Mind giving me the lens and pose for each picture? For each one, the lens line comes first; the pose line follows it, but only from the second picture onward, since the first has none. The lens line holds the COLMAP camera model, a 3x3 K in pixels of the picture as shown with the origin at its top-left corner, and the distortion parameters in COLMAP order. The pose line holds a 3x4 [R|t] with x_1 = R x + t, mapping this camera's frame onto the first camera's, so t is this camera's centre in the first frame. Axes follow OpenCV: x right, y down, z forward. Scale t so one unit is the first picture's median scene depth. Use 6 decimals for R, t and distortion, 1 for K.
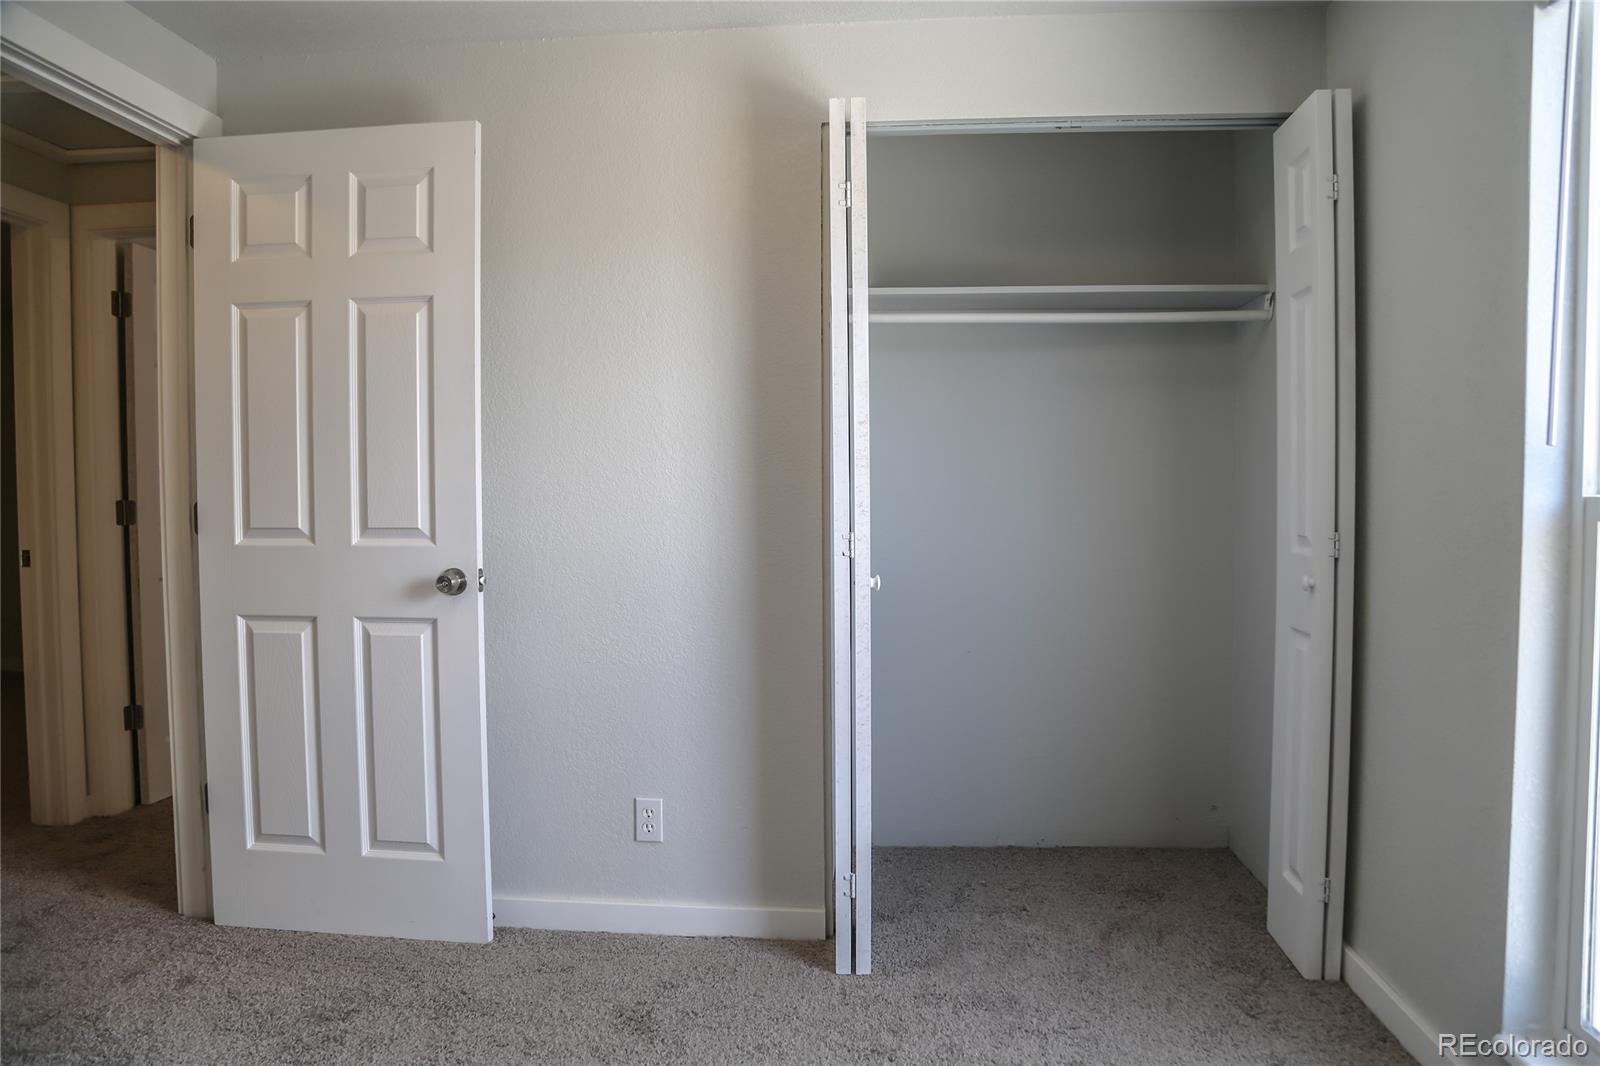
lens RADIAL K [[1104.7, 0, 800.0], [0, 1104.7, 533.0], [0, 0, 1]] dist [-0.122815, 0.060738]
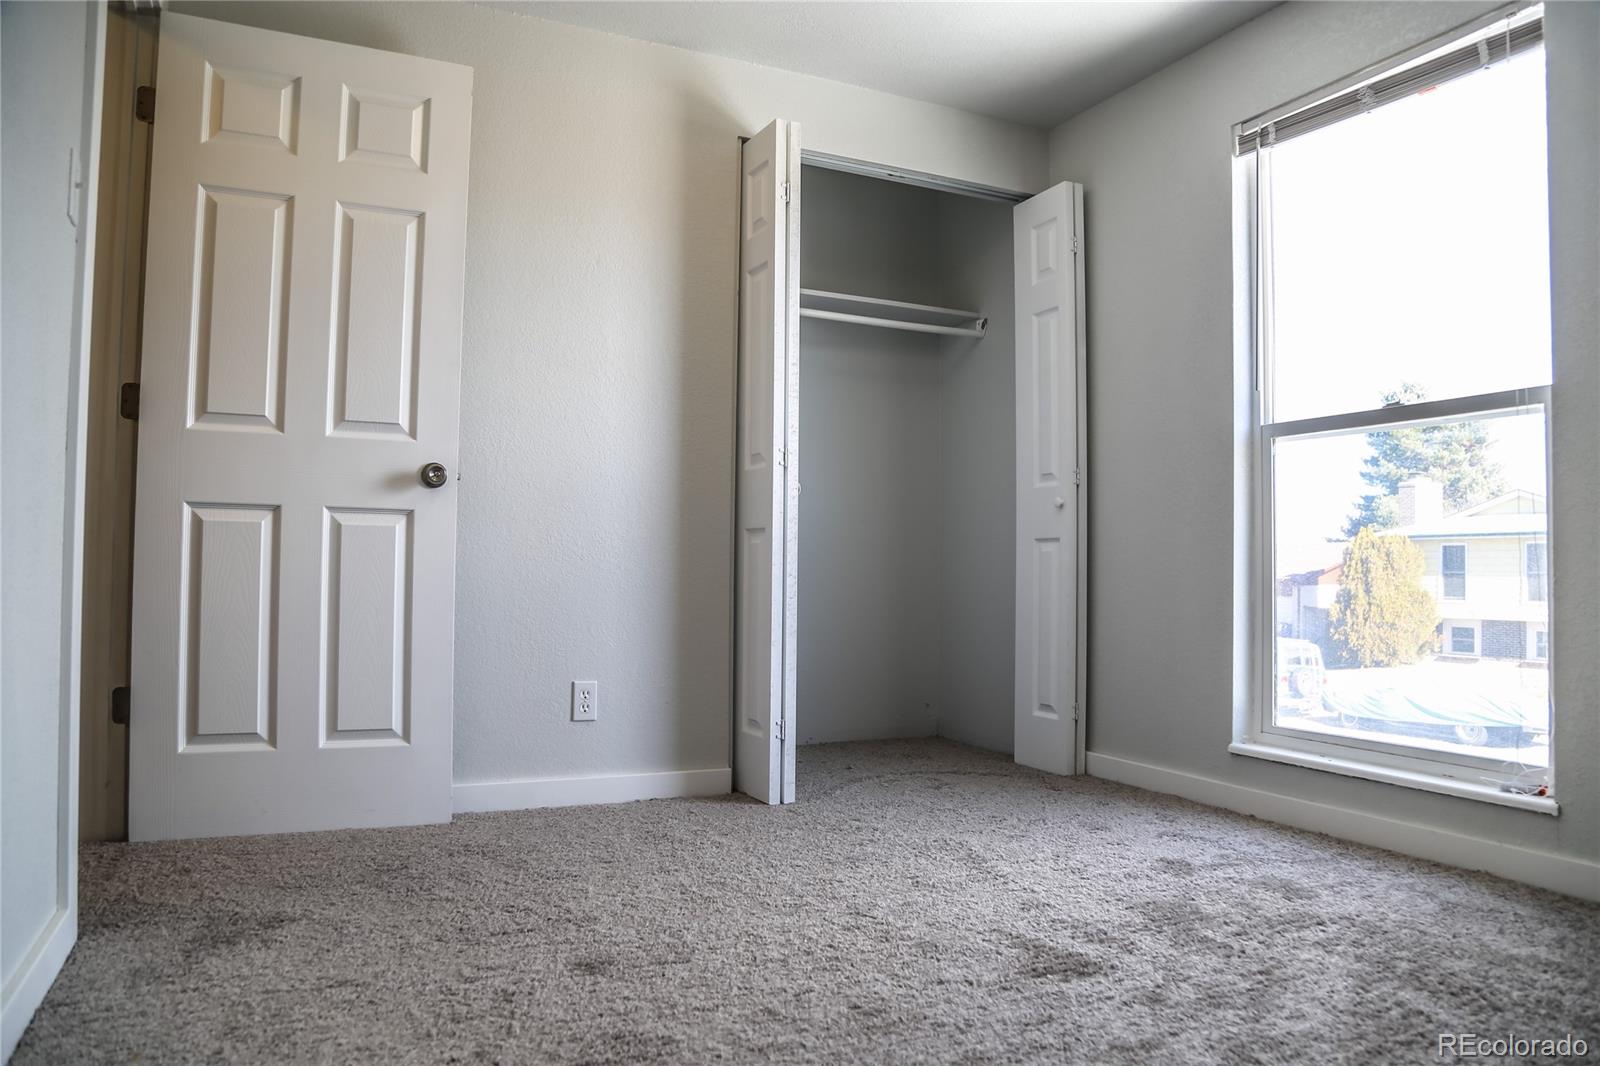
lens RADIAL K [[1104.7, 0, 800.0], [0, 1104.7, 533.0], [0, 0, 1]] dist [-0.122815, 0.060738]
pose [[0.854412, 0.035383, 0.518391, -0.558605], [0.004292, 0.997164, -0.075137, 0.181608], [-0.519579, 0.066423, 0.851837, -0.092668]]
